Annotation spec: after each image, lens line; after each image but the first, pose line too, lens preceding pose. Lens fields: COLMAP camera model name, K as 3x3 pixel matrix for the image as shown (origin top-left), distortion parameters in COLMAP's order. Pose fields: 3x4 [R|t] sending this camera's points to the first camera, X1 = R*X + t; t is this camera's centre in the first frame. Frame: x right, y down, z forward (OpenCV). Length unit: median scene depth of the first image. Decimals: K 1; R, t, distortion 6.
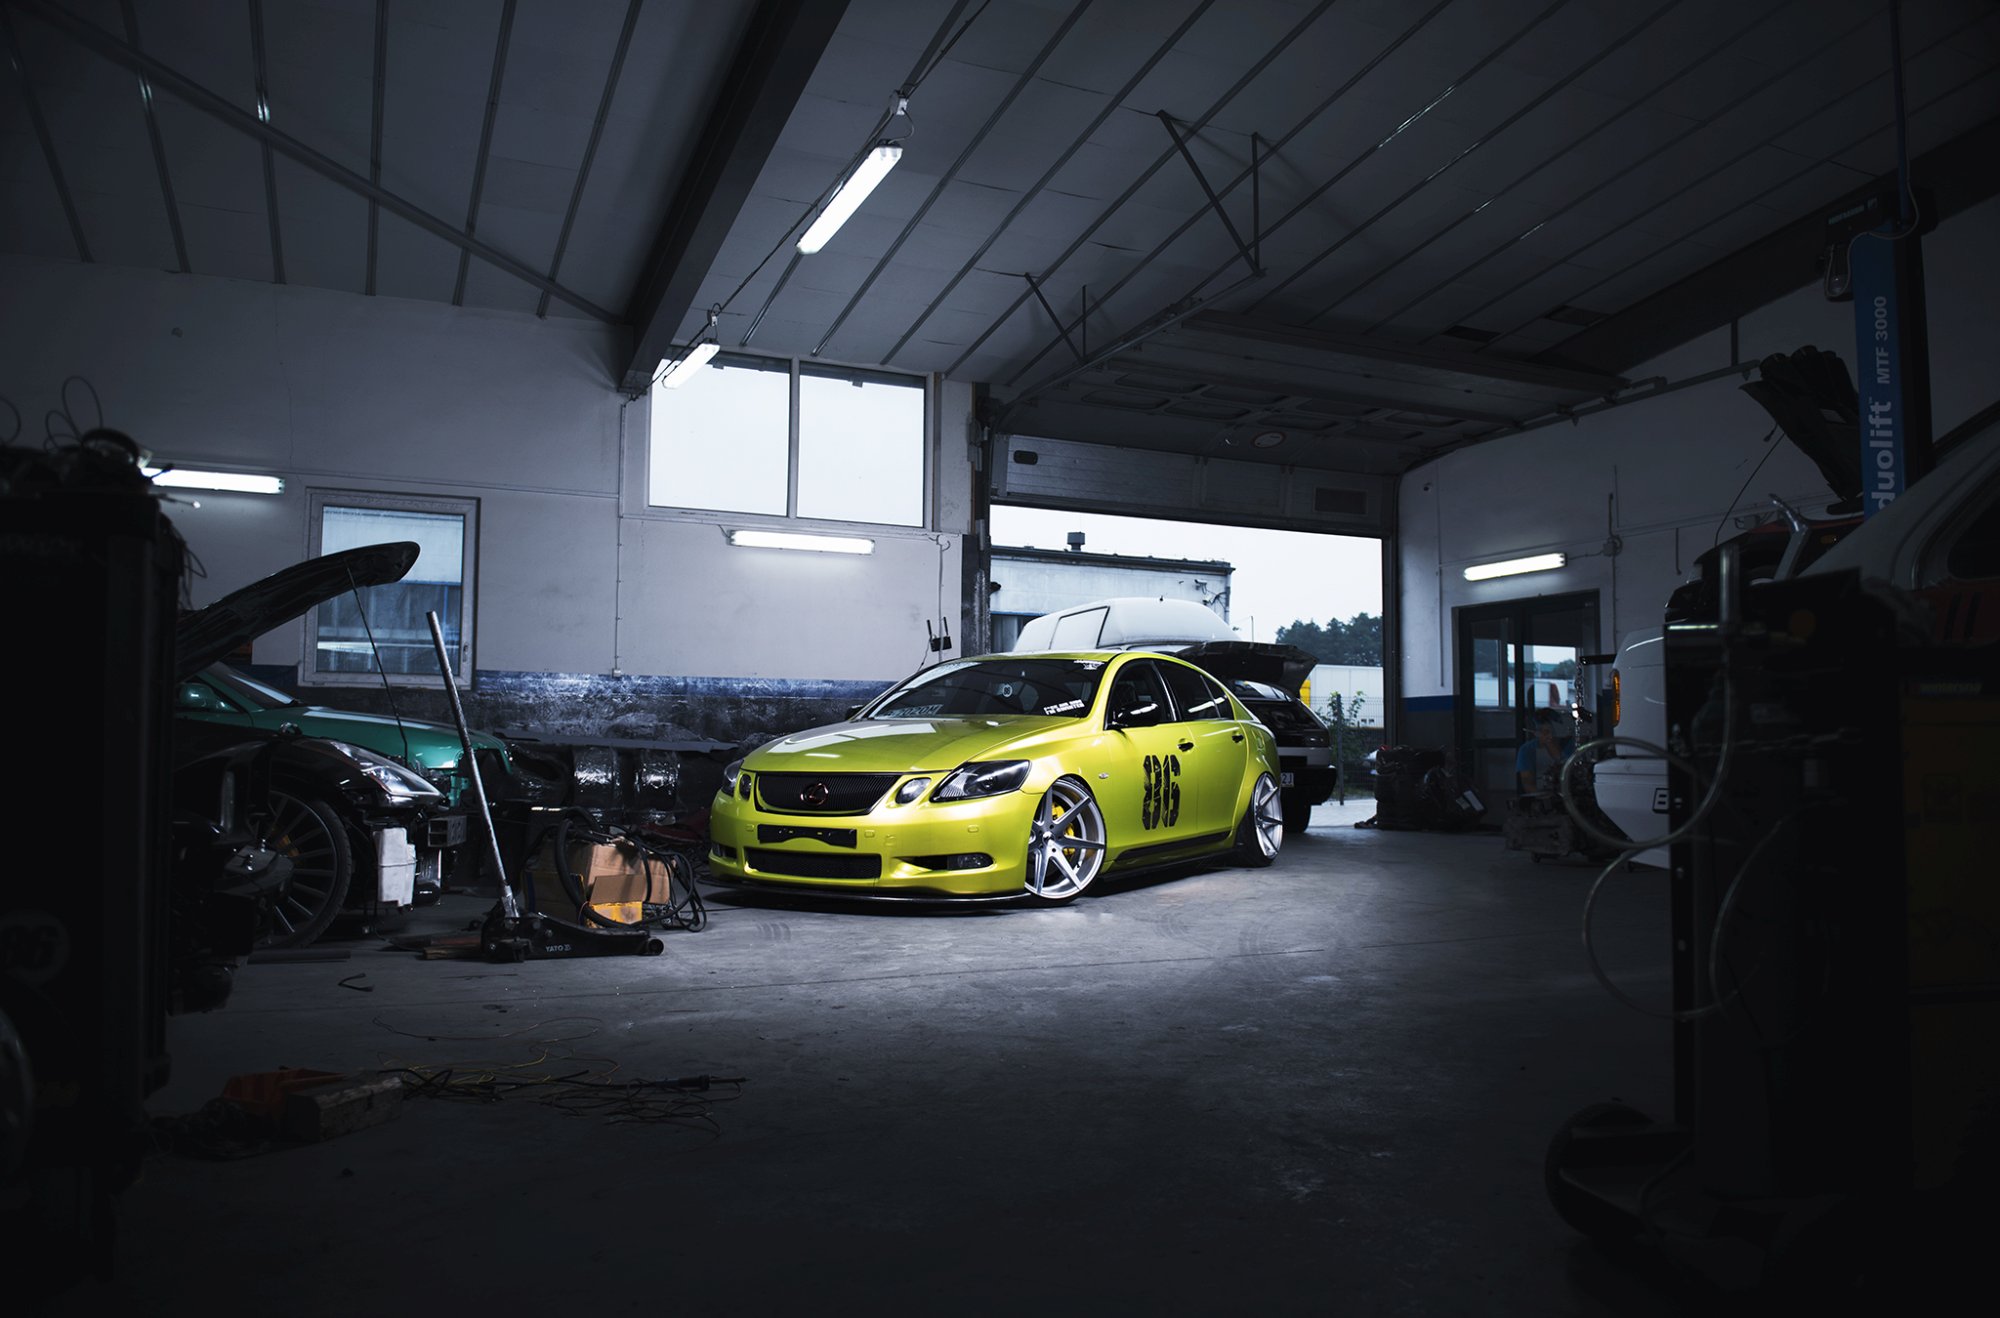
lens RADIAL K [[1364.5, 0, 993.6], [0, 1364.5, 702.4], [0, 0, 1]] dist [0.001158, -0.035940]
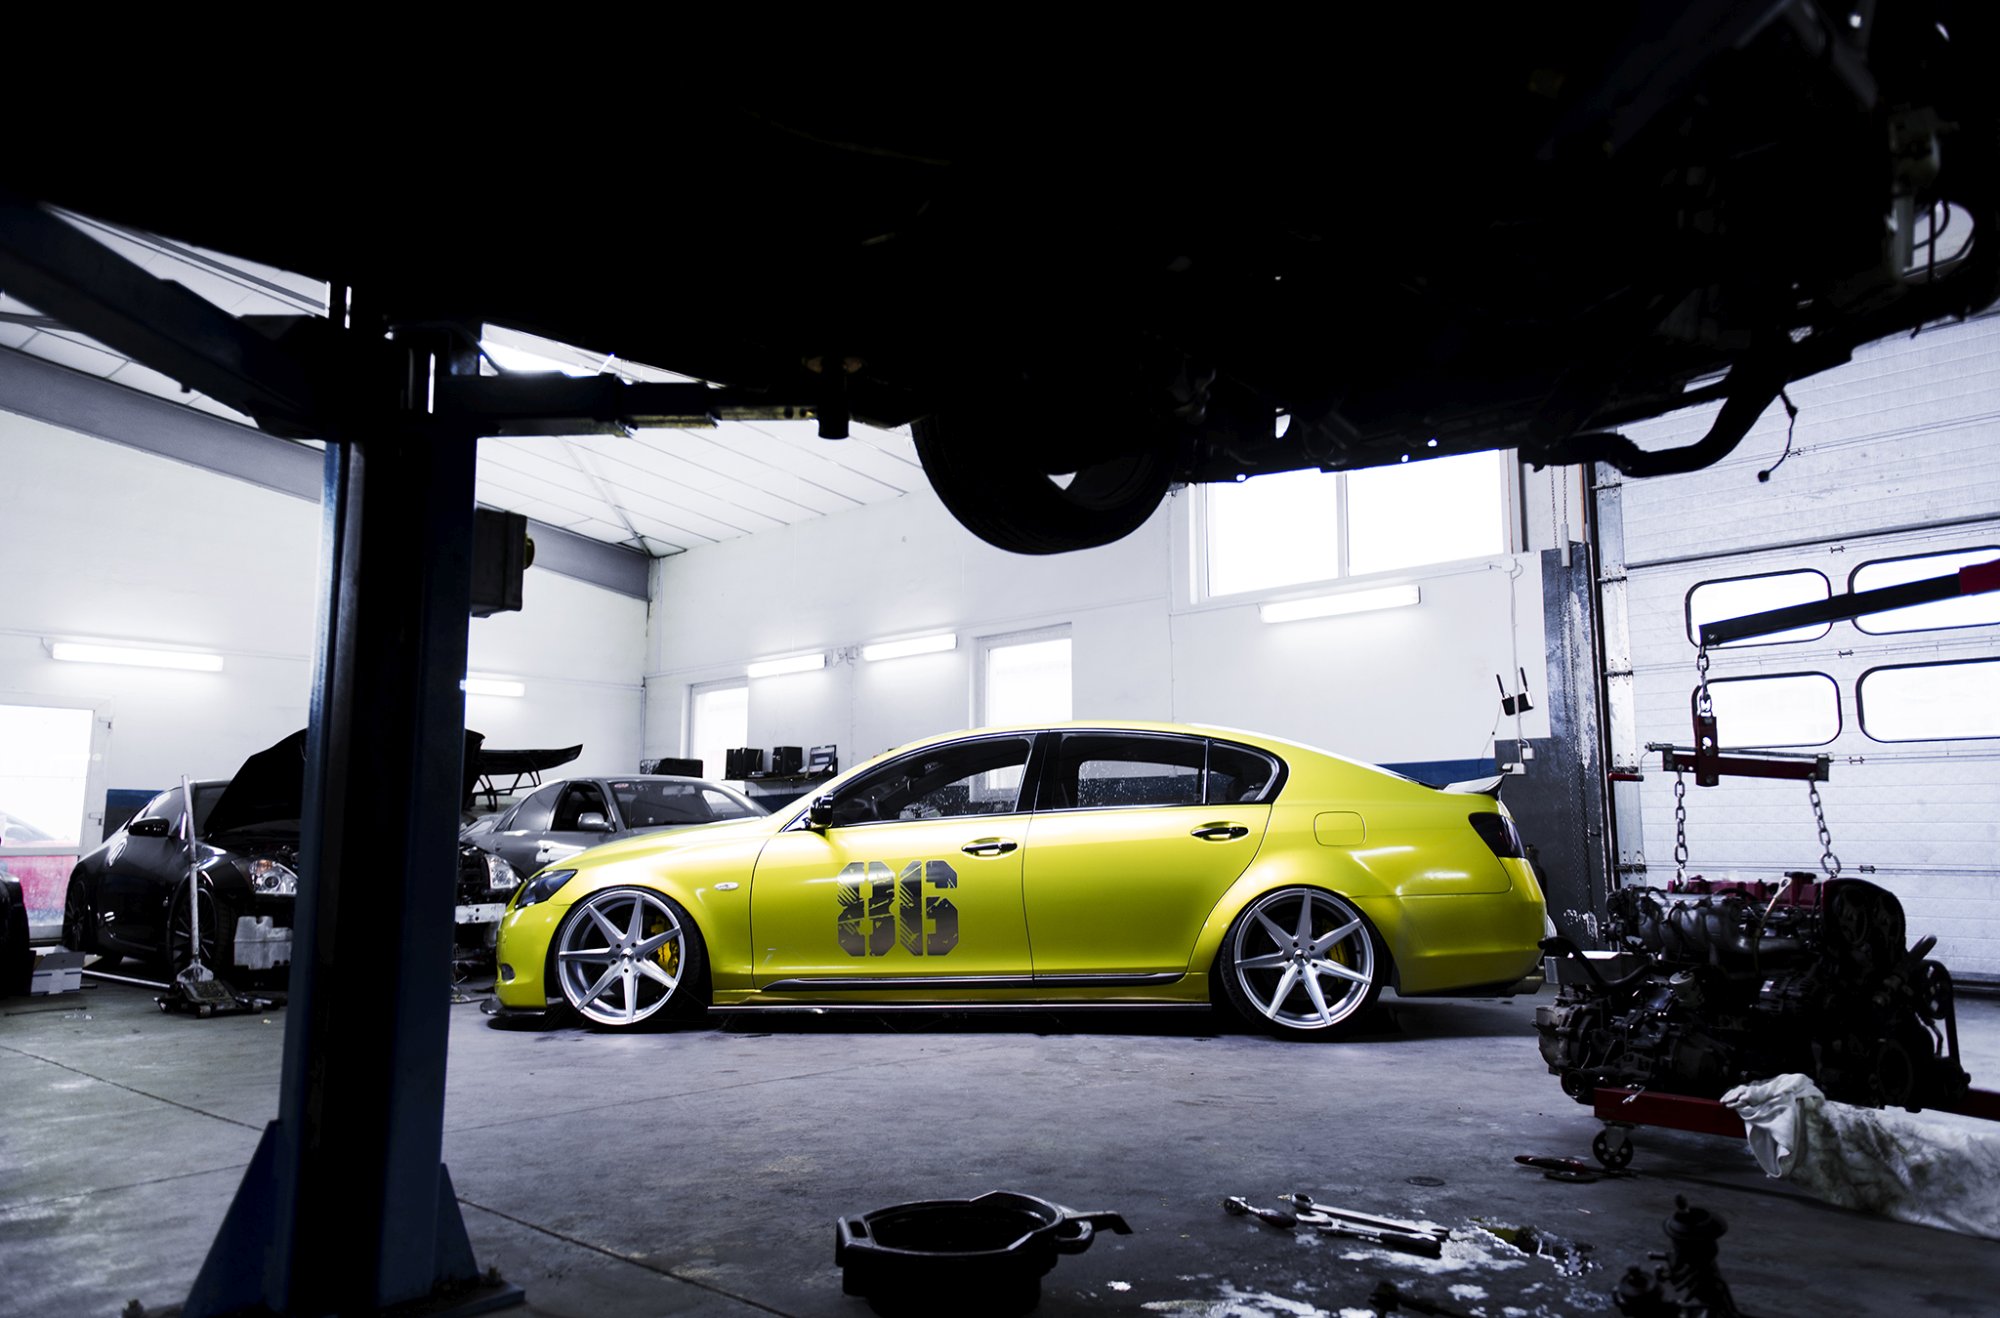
lens RADIAL K [[1407.2, 0, 1007.0], [0, 1407.2, 678.4], [0, 0, 1]] dist [0.031134, -0.003959]
pose [[0.399309, -0.125250, -0.908221, 0.878893], [0.043974, 0.992101, -0.117484, 0.032252], [0.915761, 0.006974, 0.401662, 0.729751]]
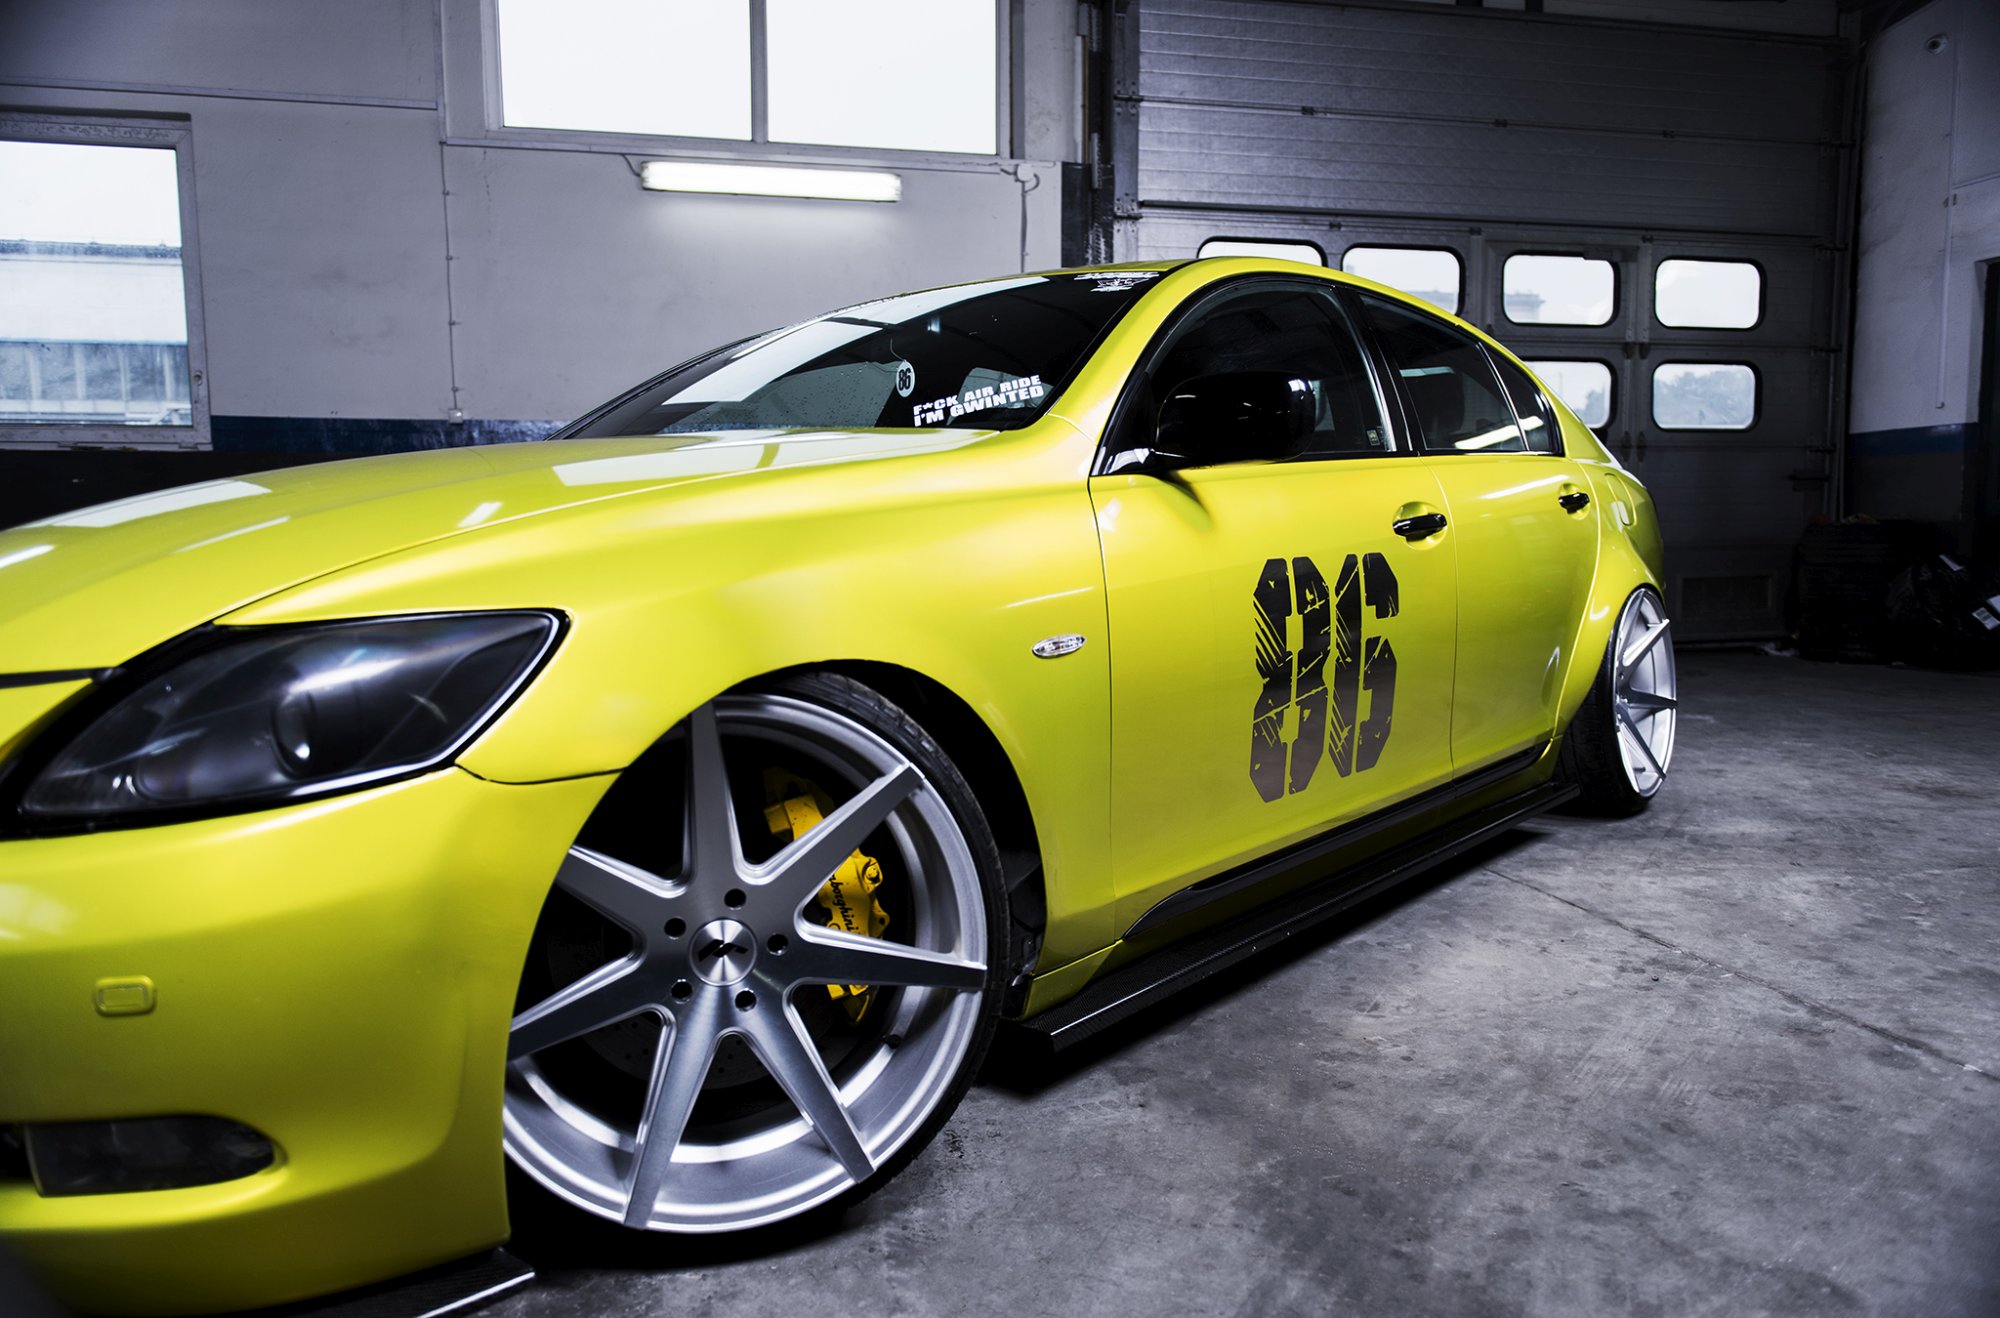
lens RADIAL K [[1364.5, 0, 993.6], [0, 1364.5, 702.4], [0, 0, 1]] dist [0.001158, -0.035940]
pose [[0.979687, 0.004278, -0.200488, 0.109445], [0.027260, 0.987651, 0.154283, 0.021363], [0.198672, -0.156615, 0.967472, 0.672211]]
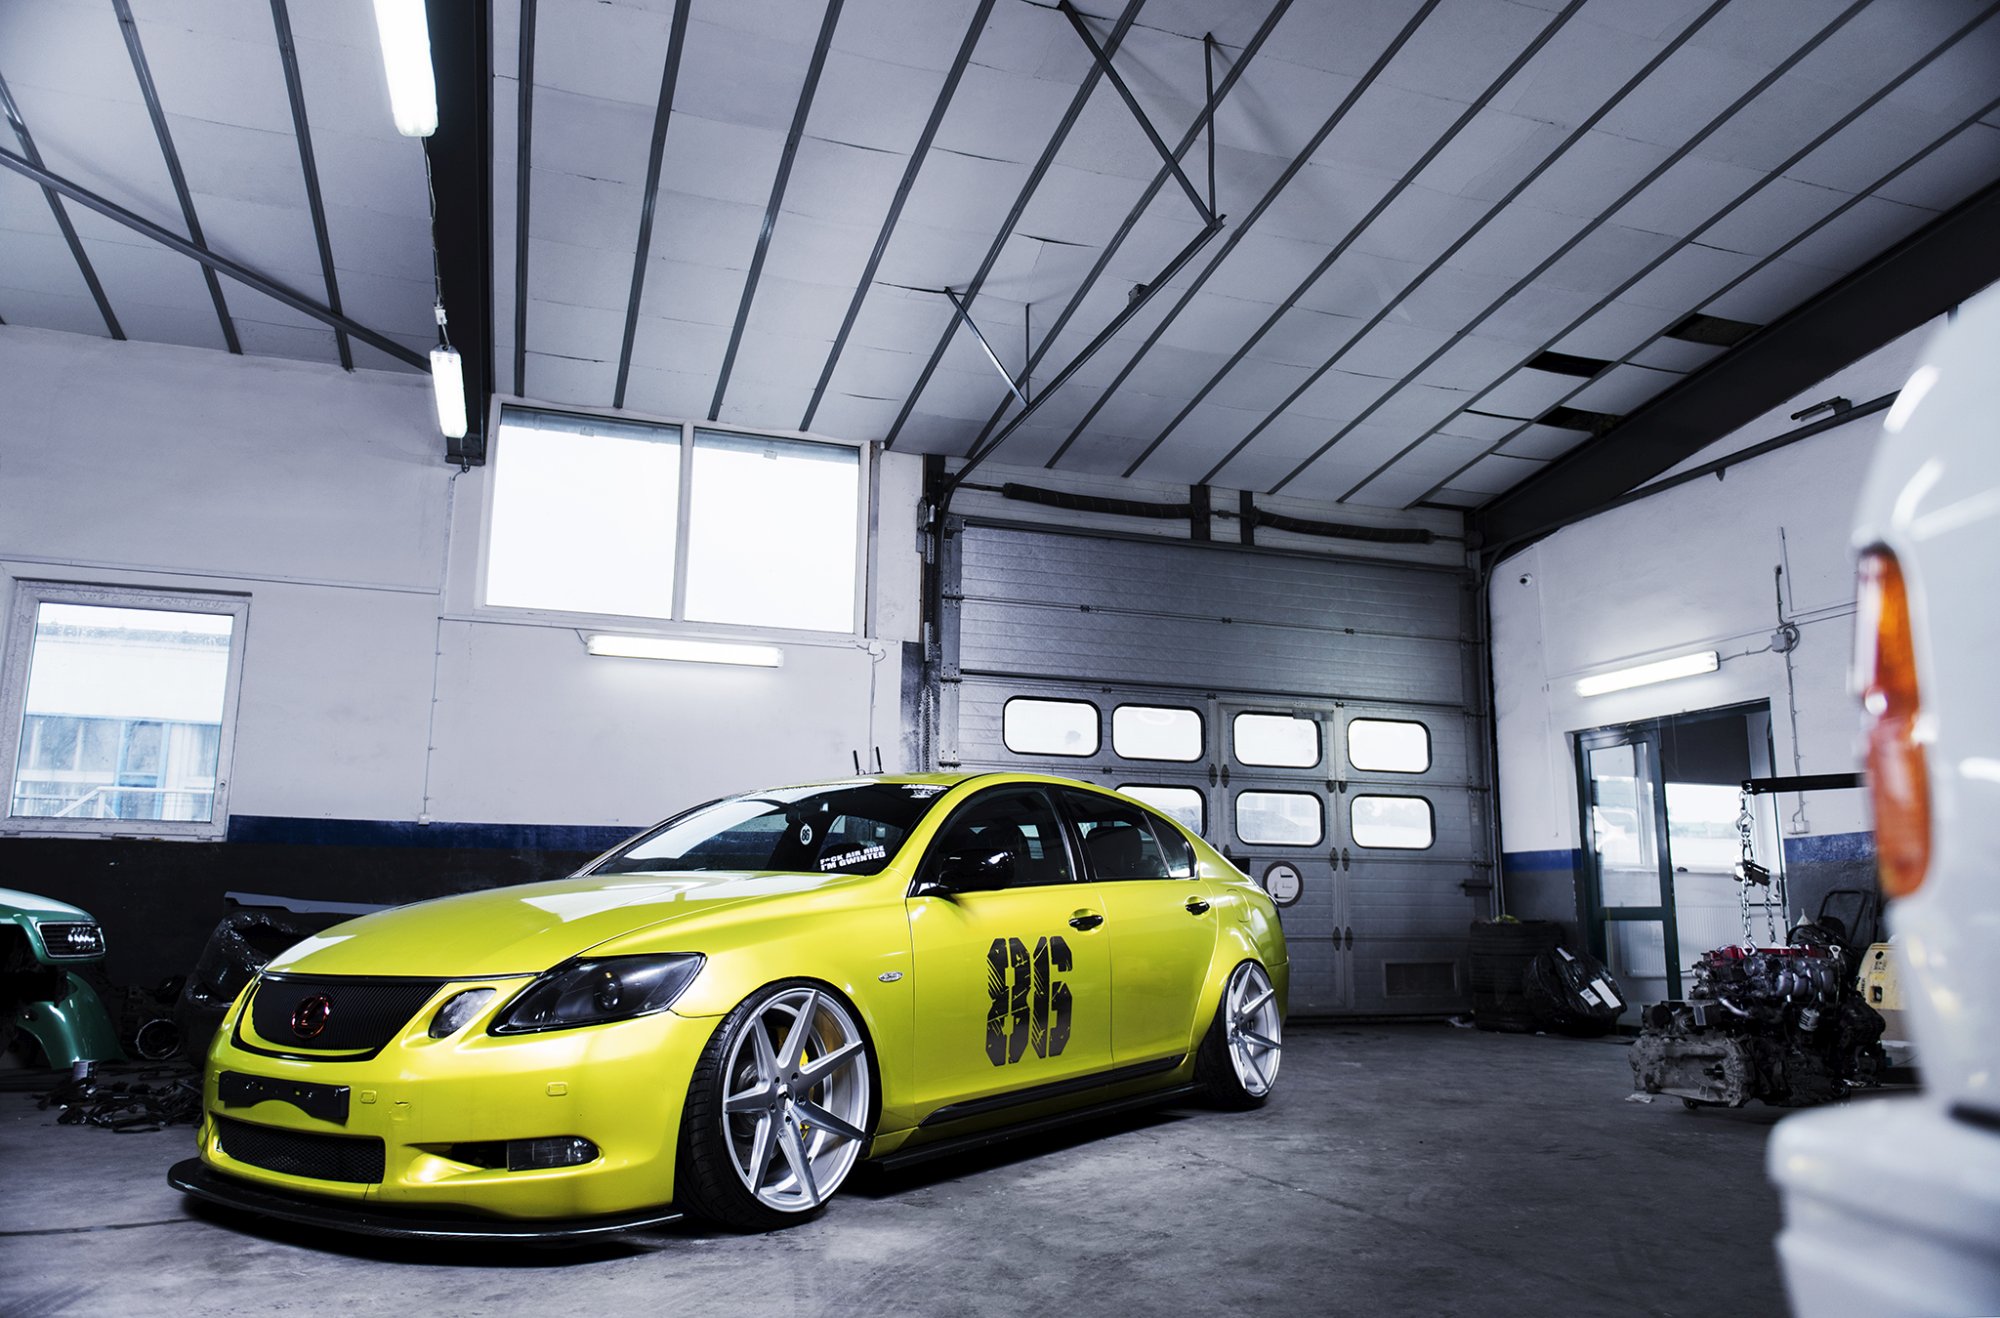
lens RADIAL K [[1407.2, 0, 1007.0], [0, 1407.2, 678.4], [0, 0, 1]] dist [0.031134, -0.003959]
pose [[0.997226, -0.013410, -0.073213, 0.158953], [0.003626, 0.991221, -0.132169, 0.006947], [0.074343, 0.131537, 0.988520, 0.358945]]
